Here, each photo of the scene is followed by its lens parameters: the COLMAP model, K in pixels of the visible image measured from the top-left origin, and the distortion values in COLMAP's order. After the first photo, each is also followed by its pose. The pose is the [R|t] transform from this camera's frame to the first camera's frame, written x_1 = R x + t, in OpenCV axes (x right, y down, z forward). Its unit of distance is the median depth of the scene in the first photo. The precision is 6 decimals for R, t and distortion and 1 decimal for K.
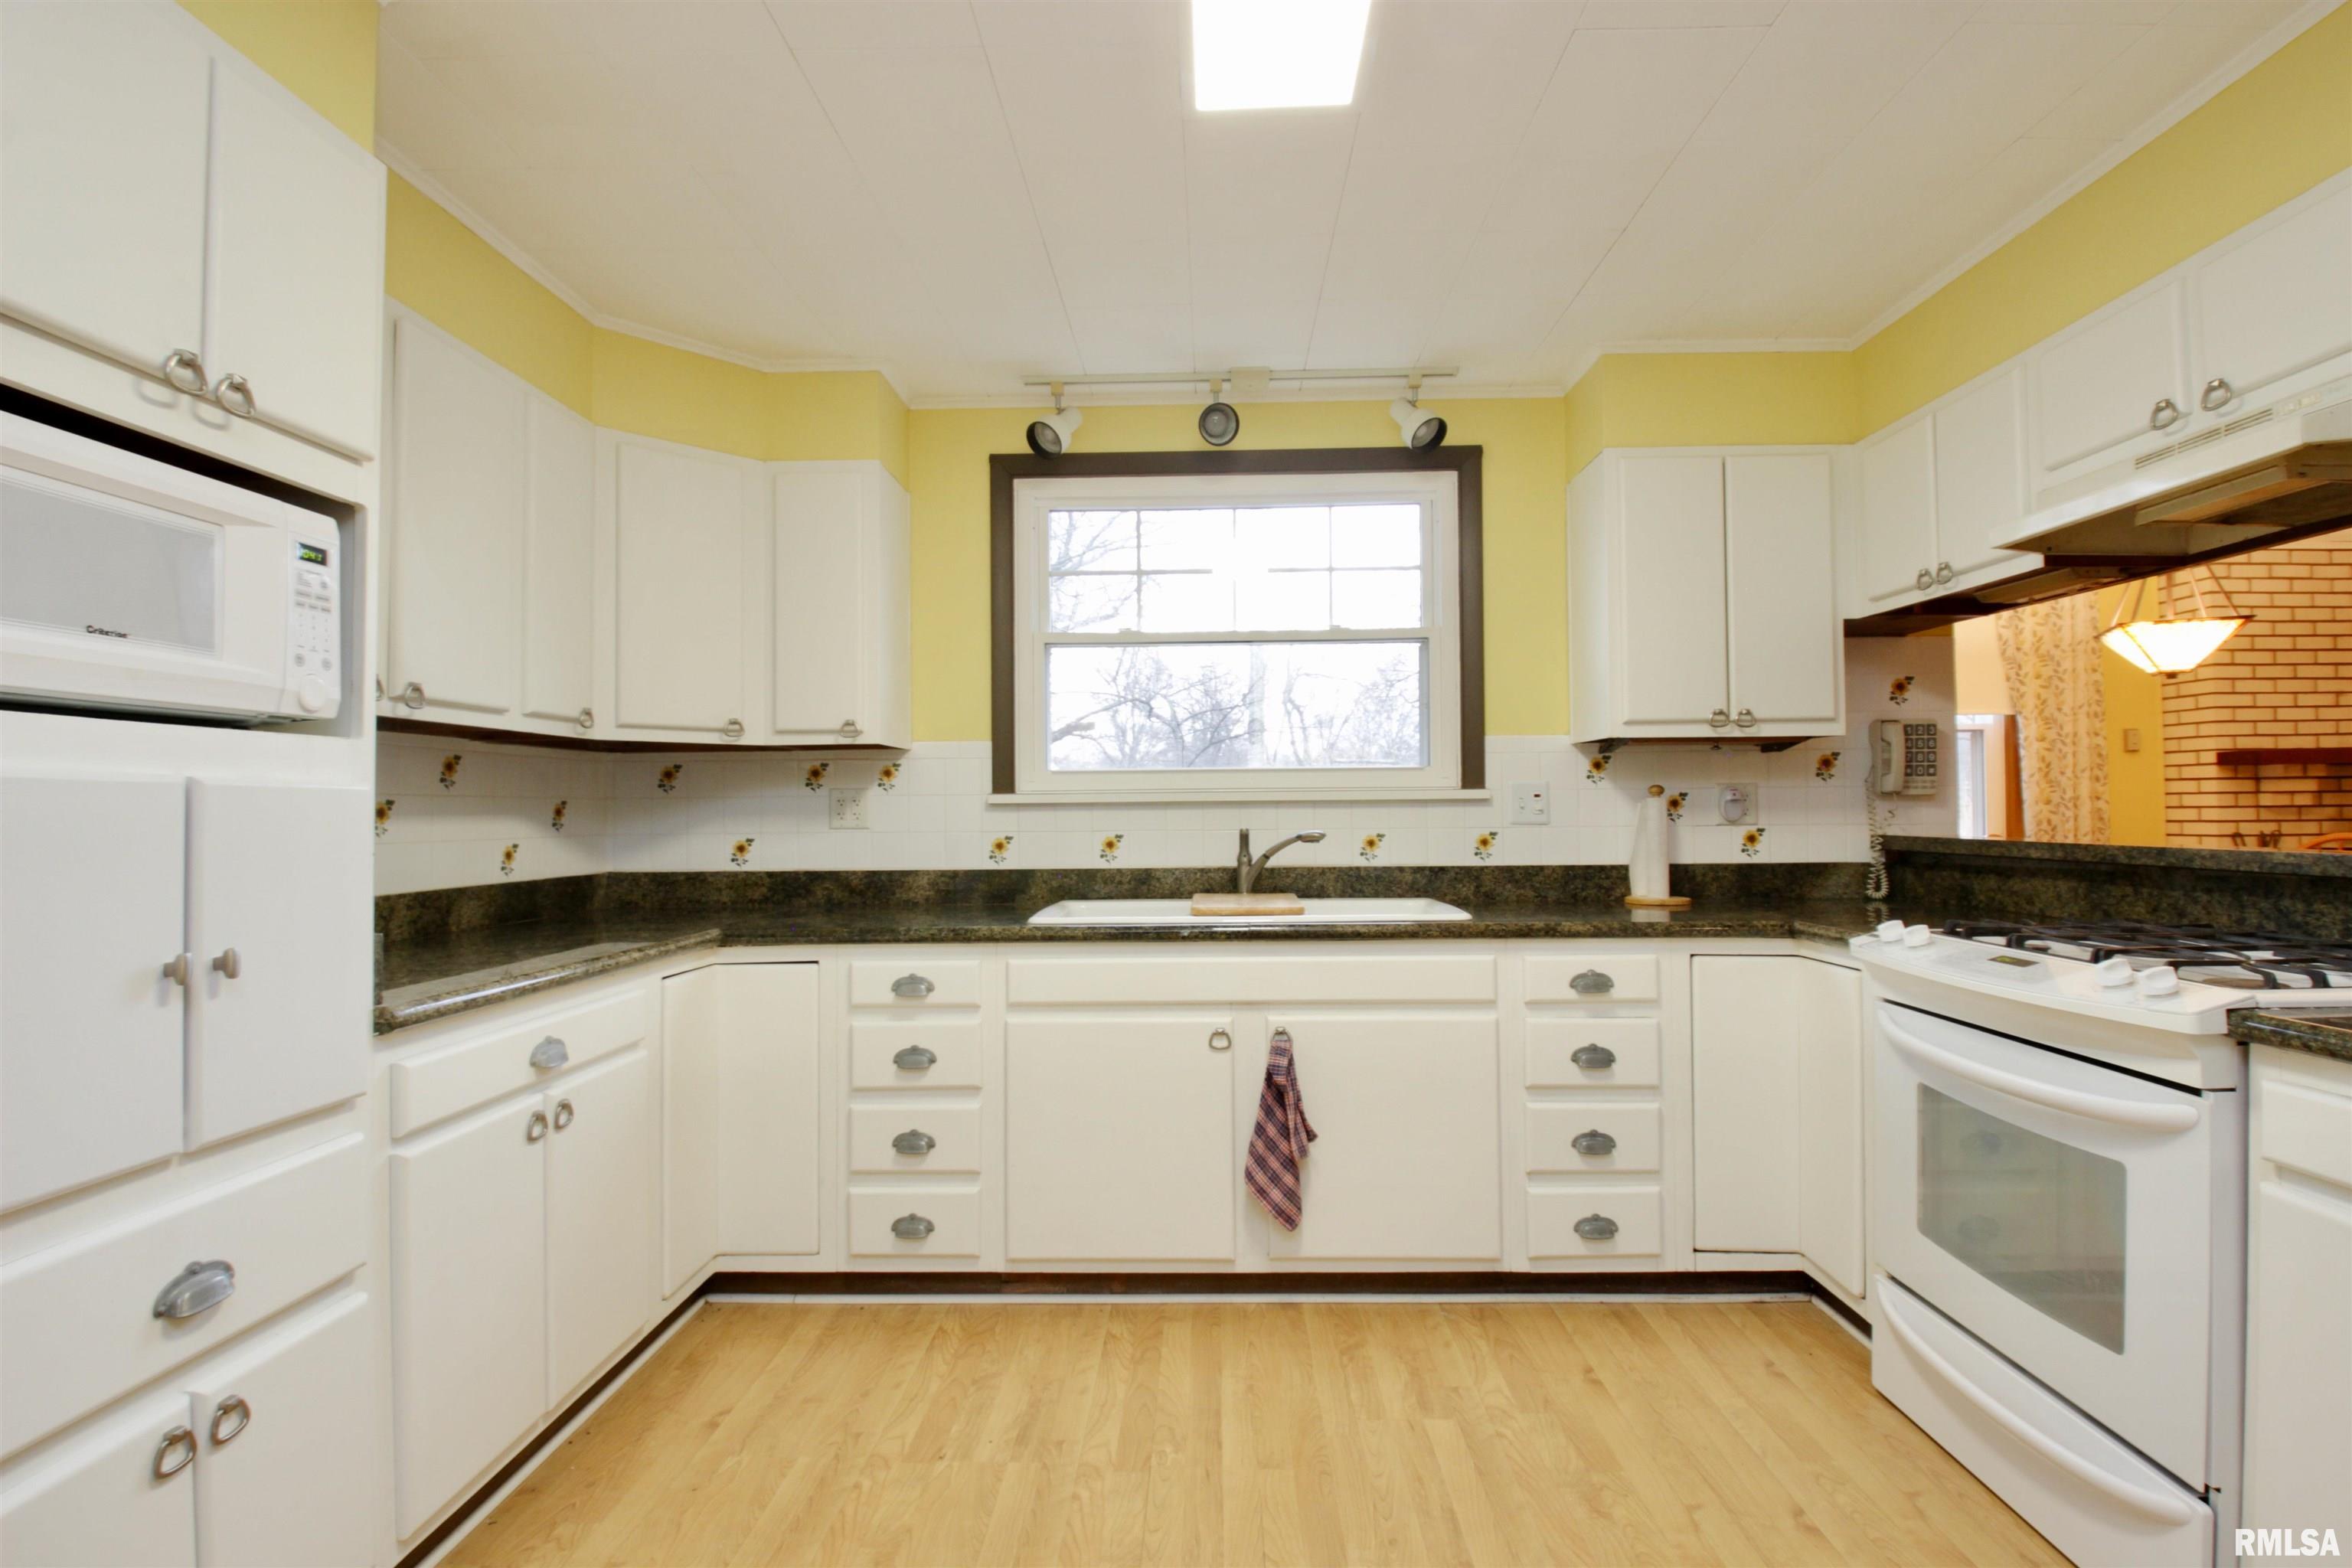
lens RADIAL K [[1096.9, 0, 1191.8], [0, 1096.9, 772.8], [0, 0, 1]] dist [0.020016, -0.029691]
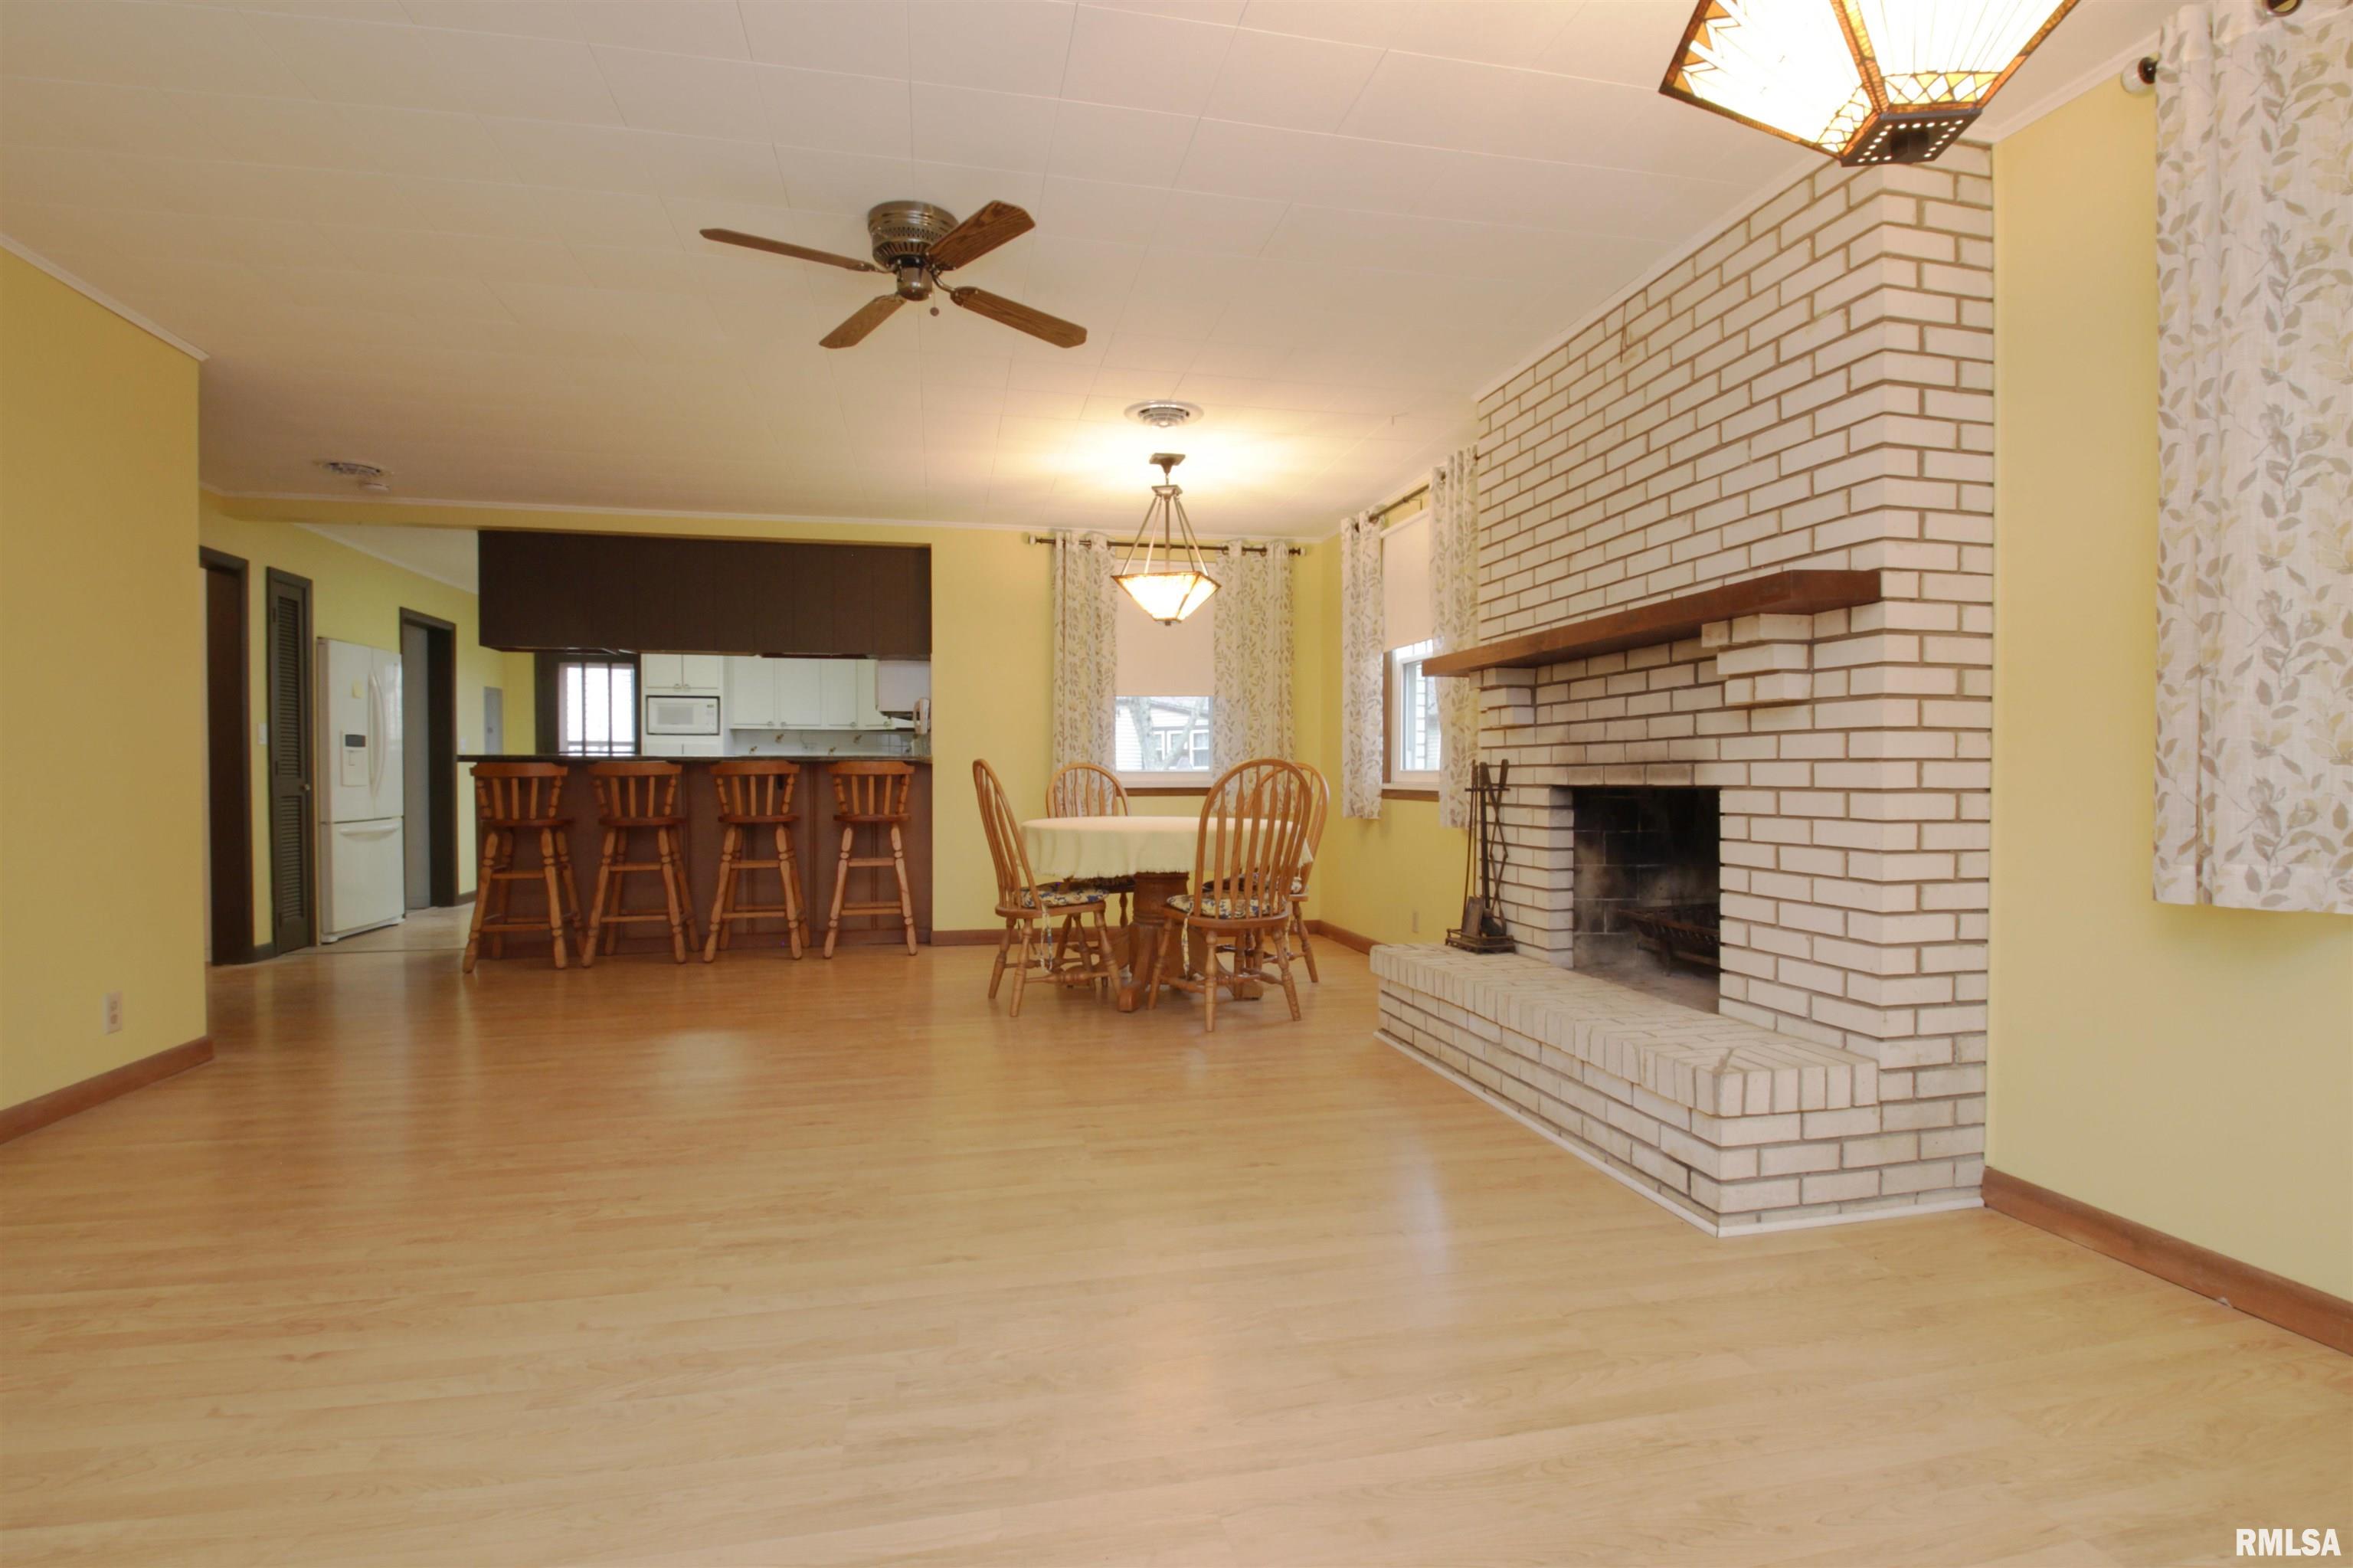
lens RADIAL K [[1131.8, 0, 1188.1], [0, 1131.8, 789.7], [0, 0, 1]] dist [0.011326, -0.025572]
pose [[0.238841, 0.020767, -0.970837, 2.871296], [0.027386, 0.999230, 0.028111, 0.078237], [0.970672, -0.033301, 0.238088, 1.003308]]
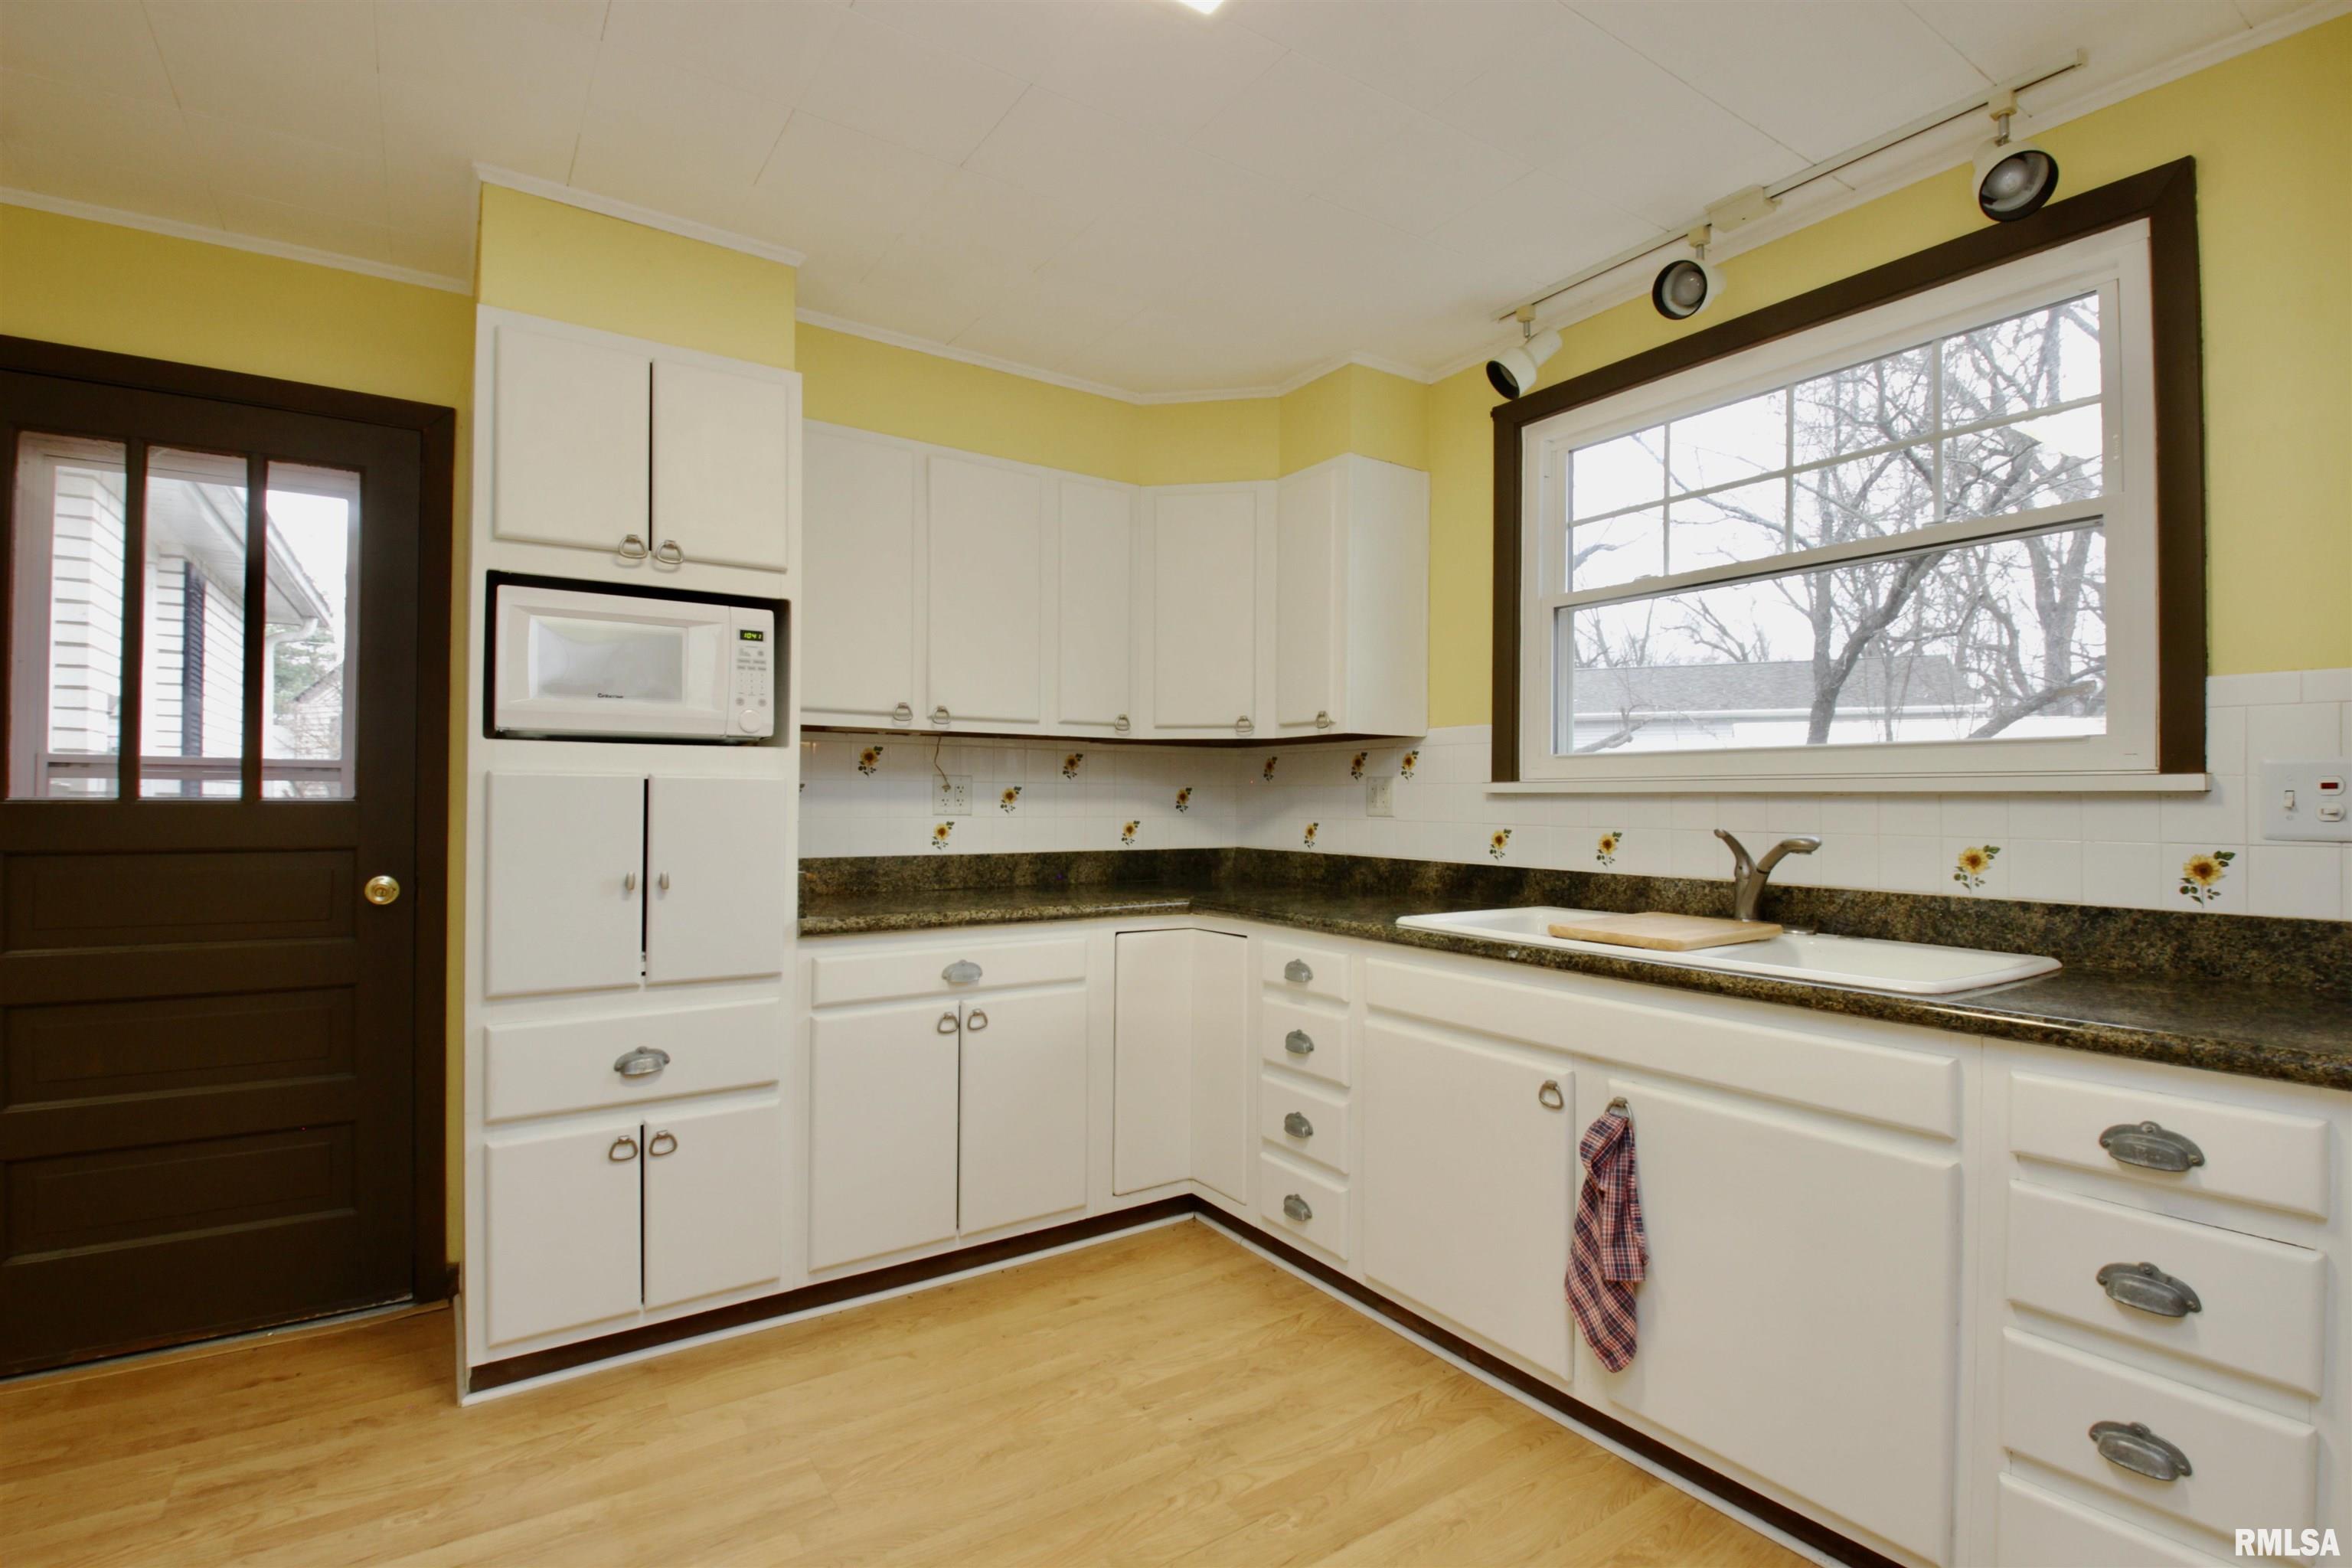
lens RADIAL K [[1096.9, 0, 1191.8], [0, 1096.9, 772.8], [0, 0, 1]] dist [0.020016, -0.029691]
pose [[0.580712, -0.006404, -0.814084, 0.436327], [0.016155, 0.999863, 0.003658, 0.004177], [0.813949, -0.015276, 0.580736, 0.280979]]
